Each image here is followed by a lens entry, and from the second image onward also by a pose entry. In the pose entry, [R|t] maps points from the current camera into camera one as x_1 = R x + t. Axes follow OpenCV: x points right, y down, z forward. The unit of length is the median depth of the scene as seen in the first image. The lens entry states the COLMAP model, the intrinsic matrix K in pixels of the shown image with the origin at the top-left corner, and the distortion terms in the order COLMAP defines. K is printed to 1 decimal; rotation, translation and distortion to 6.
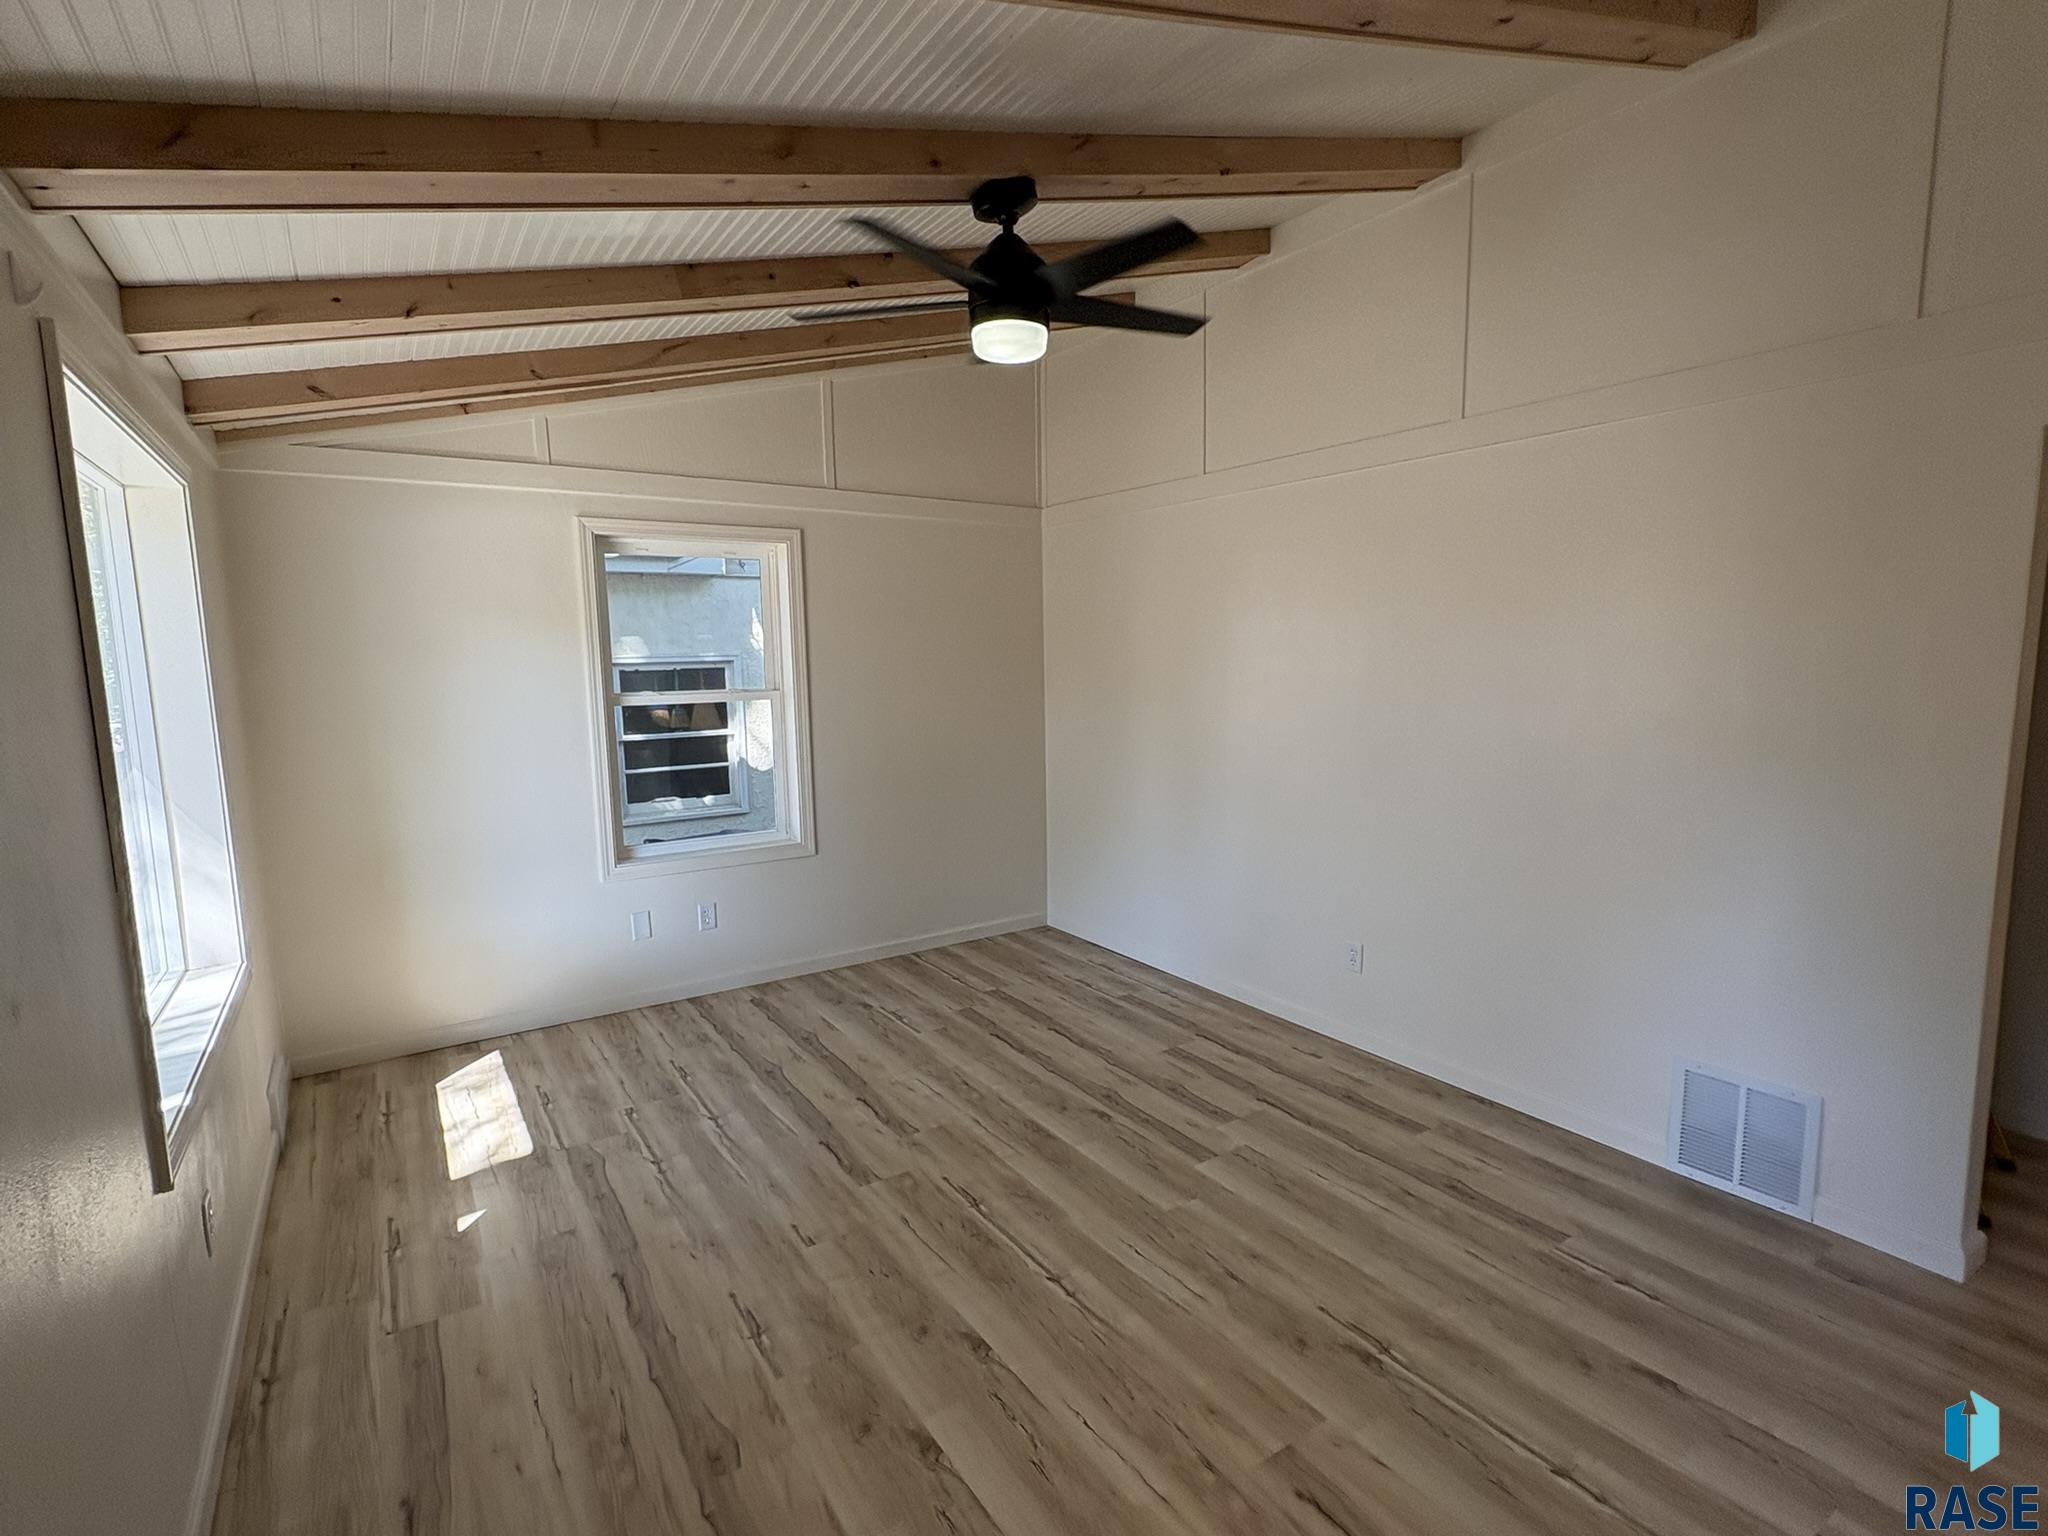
lens RADIAL K [[972.1, 0, 1027.2], [0, 972.1, 769.9], [0, 0, 1]] dist [0.001767, -0.000307]
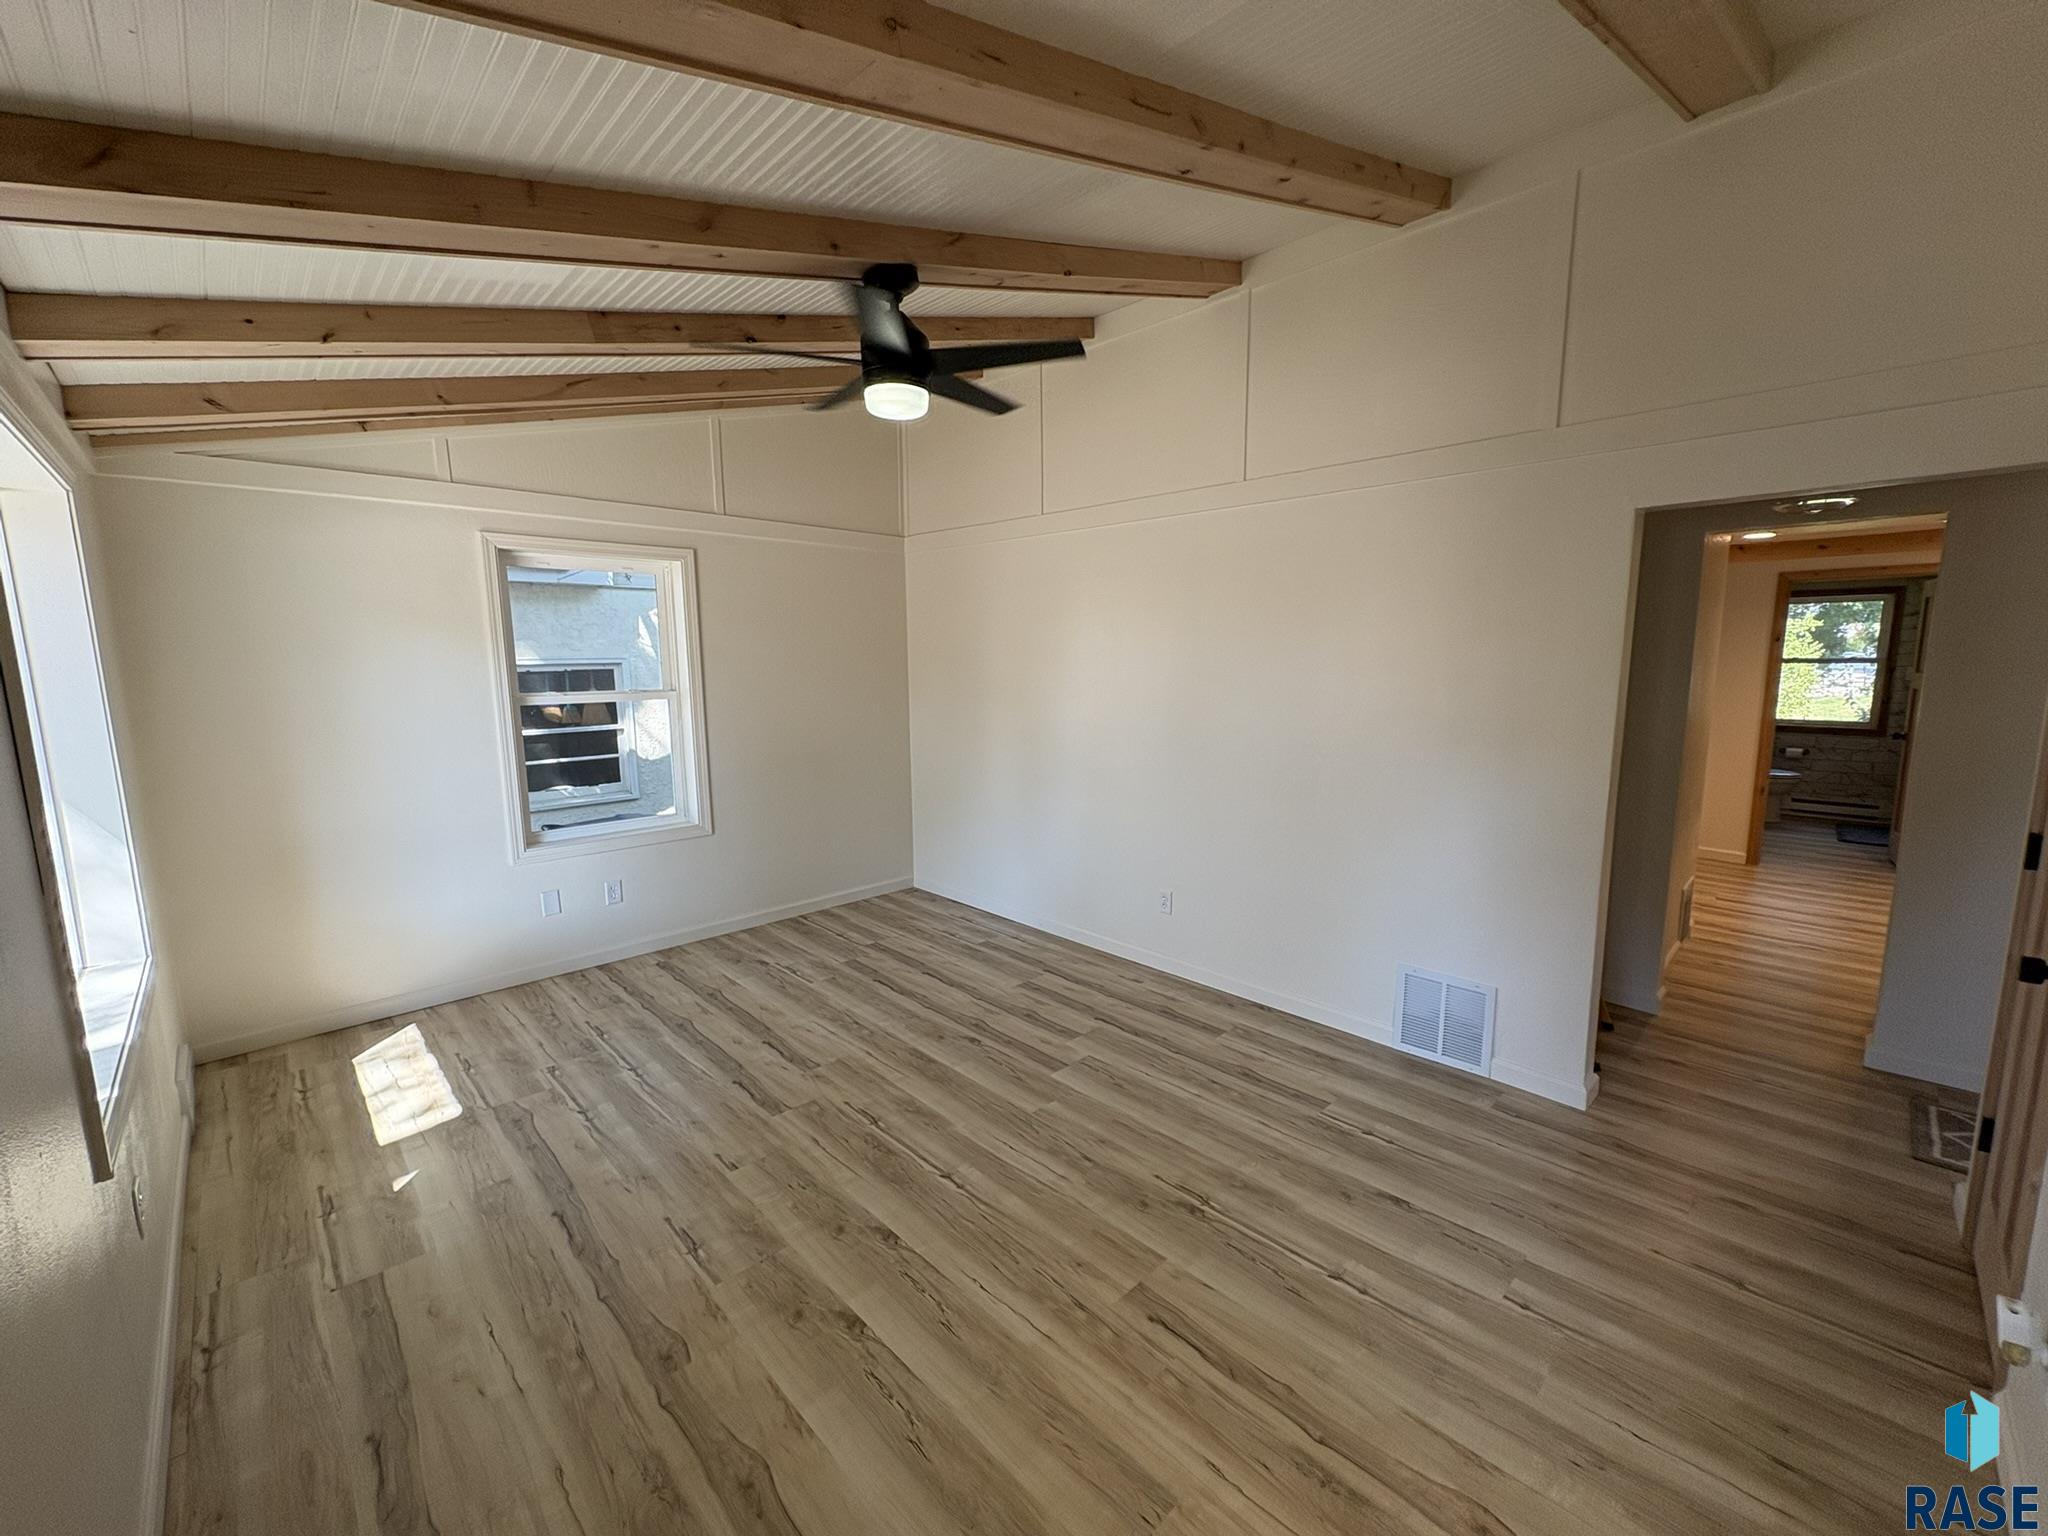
lens RADIAL K [[813.5, 0, 1024.3], [0, 813.5, 766.9], [0, 0, 1]] dist [0.002600, -0.000062]
pose [[0.983846, -0.016177, 0.178282, -0.040456], [0.013499, 0.999777, 0.016227, -0.004730], [-0.178505, -0.013558, 0.983846, -0.014840]]
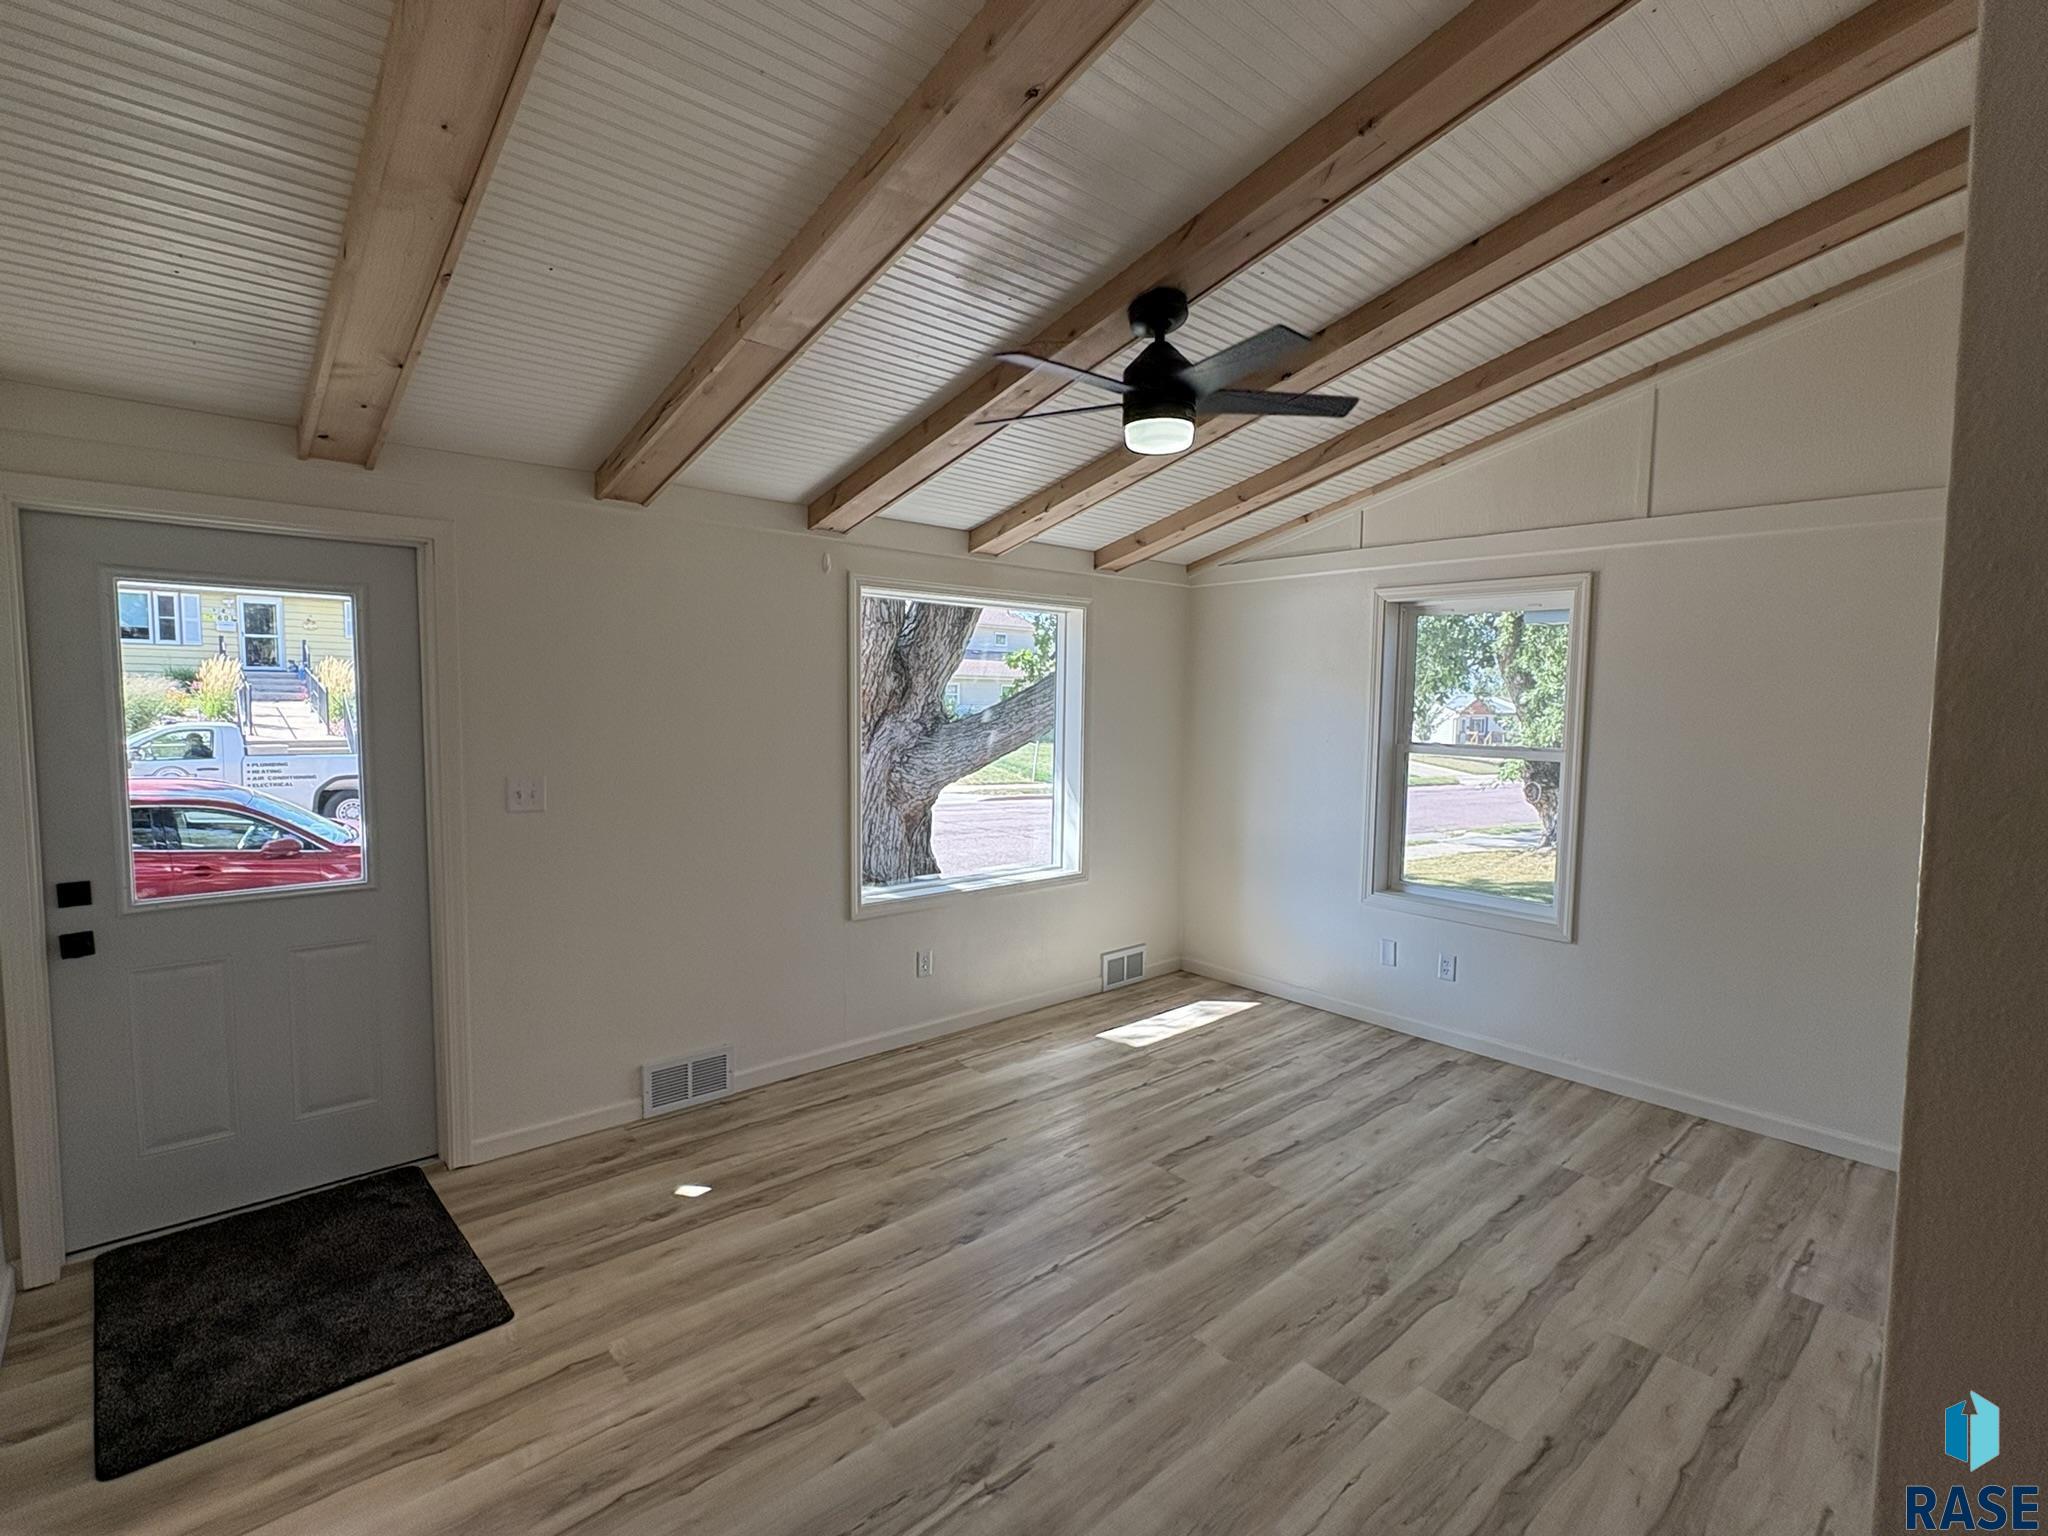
lens RADIAL K [[972.1, 0, 1030.8], [0, 972.1, 767.0], [0, 0, 1]] dist [0.001767, -0.000307]
pose [[0.139076, 0.091278, -0.986066, 0.887866], [-0.135875, 0.988084, 0.072301, -0.103842], [0.980916, 0.123926, 0.149821, 0.601081]]
